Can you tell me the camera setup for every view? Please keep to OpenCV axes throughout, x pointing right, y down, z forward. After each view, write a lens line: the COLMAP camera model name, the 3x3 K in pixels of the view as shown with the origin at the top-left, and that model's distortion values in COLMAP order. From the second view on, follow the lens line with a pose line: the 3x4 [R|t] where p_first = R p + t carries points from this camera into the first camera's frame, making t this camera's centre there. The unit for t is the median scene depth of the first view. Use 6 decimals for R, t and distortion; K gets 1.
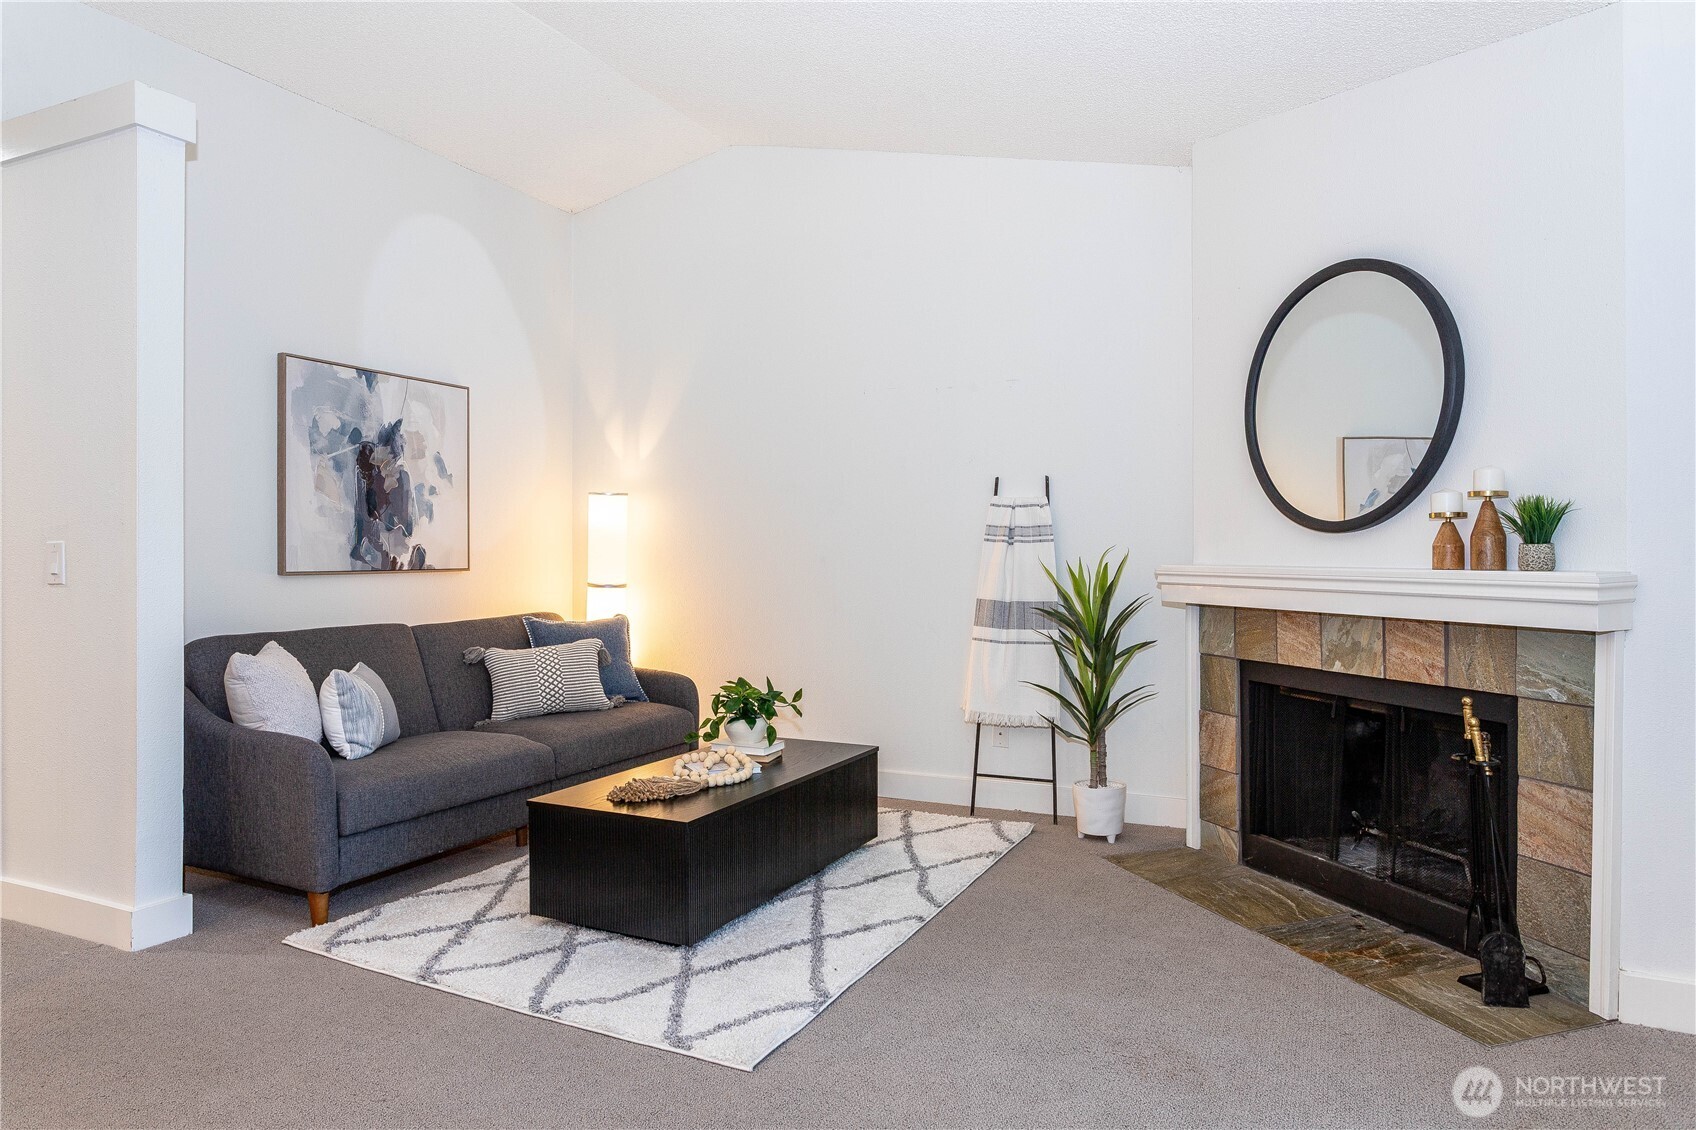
lens RADIAL K [[1053.9, 0, 847.0], [0, 1053.9, 563.2], [0, 0, 1]] dist [-0.001446, -0.000299]
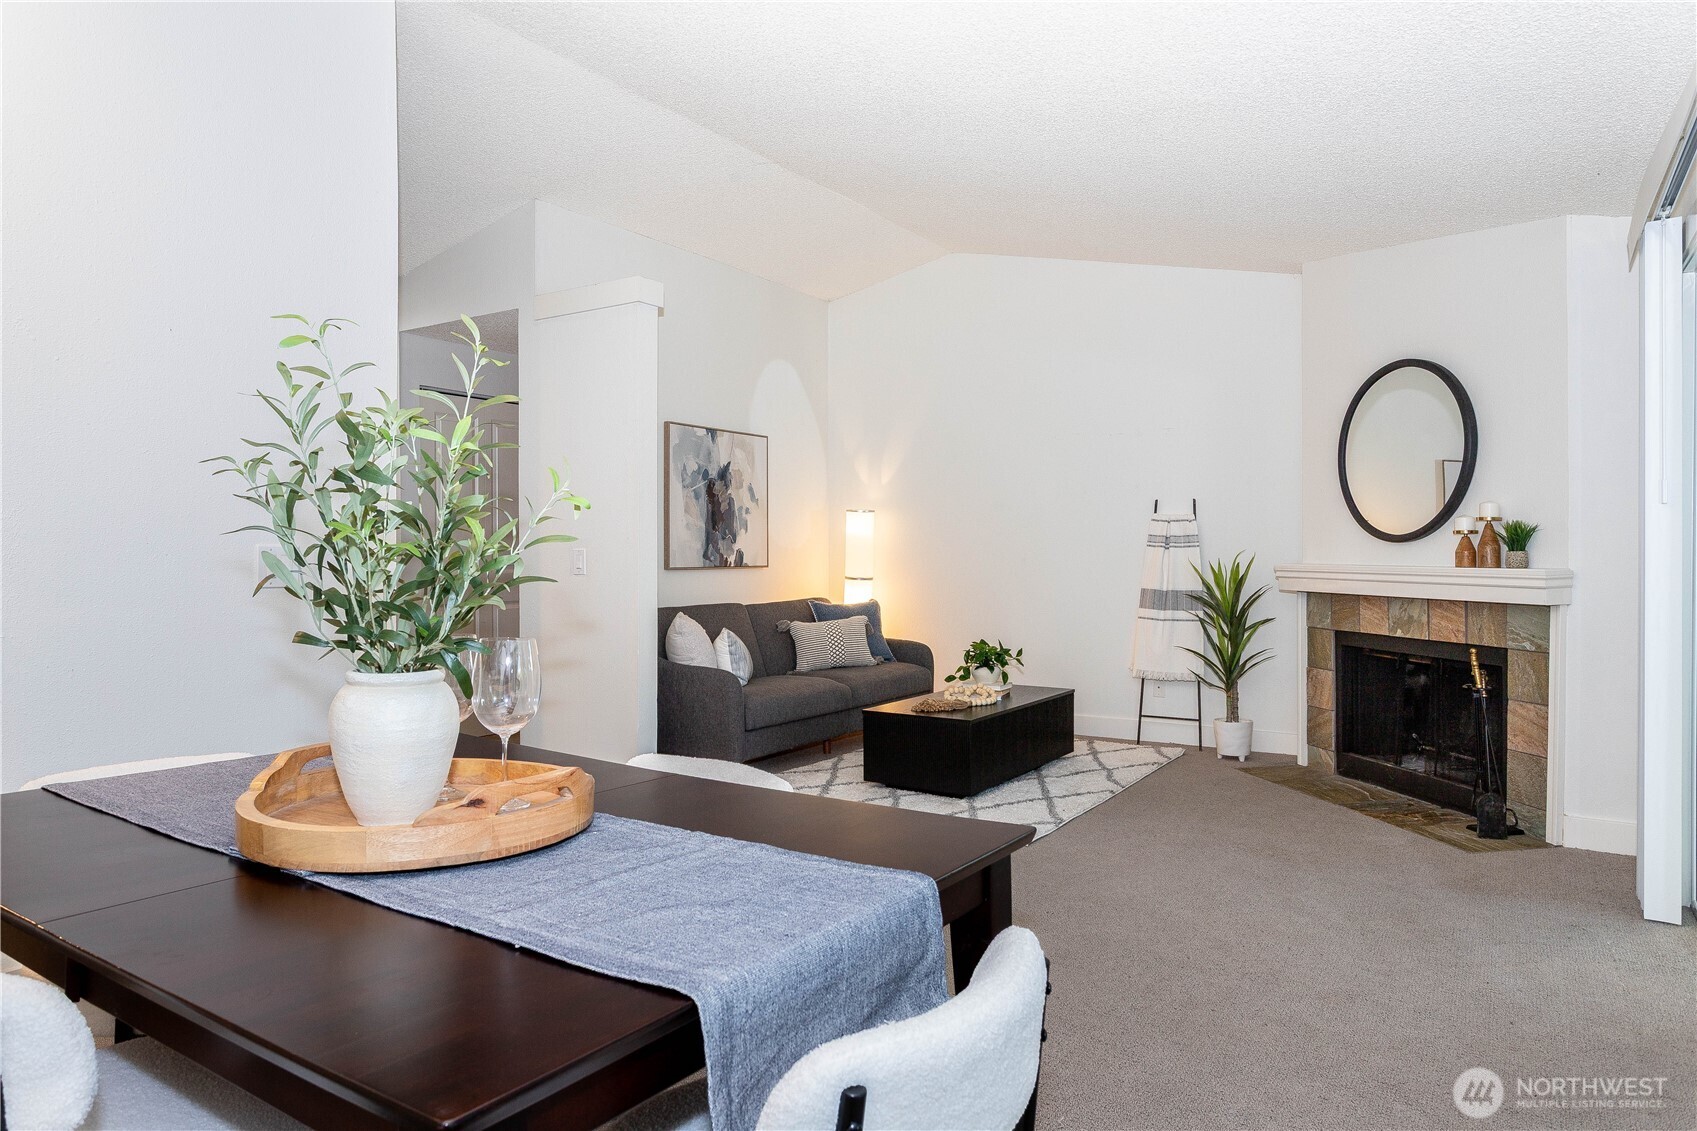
lens RADIAL K [[1054.5, 0, 850.9], [0, 1054.5, 558.9], [0, 0, 1]] dist [-0.001446, -0.000299]
pose [[0.992728, 0.001182, -0.120374, -0.107819], [-0.001553, 0.999994, -0.002984, -0.000020], [0.120369, 0.003149, 0.992724, -0.506279]]
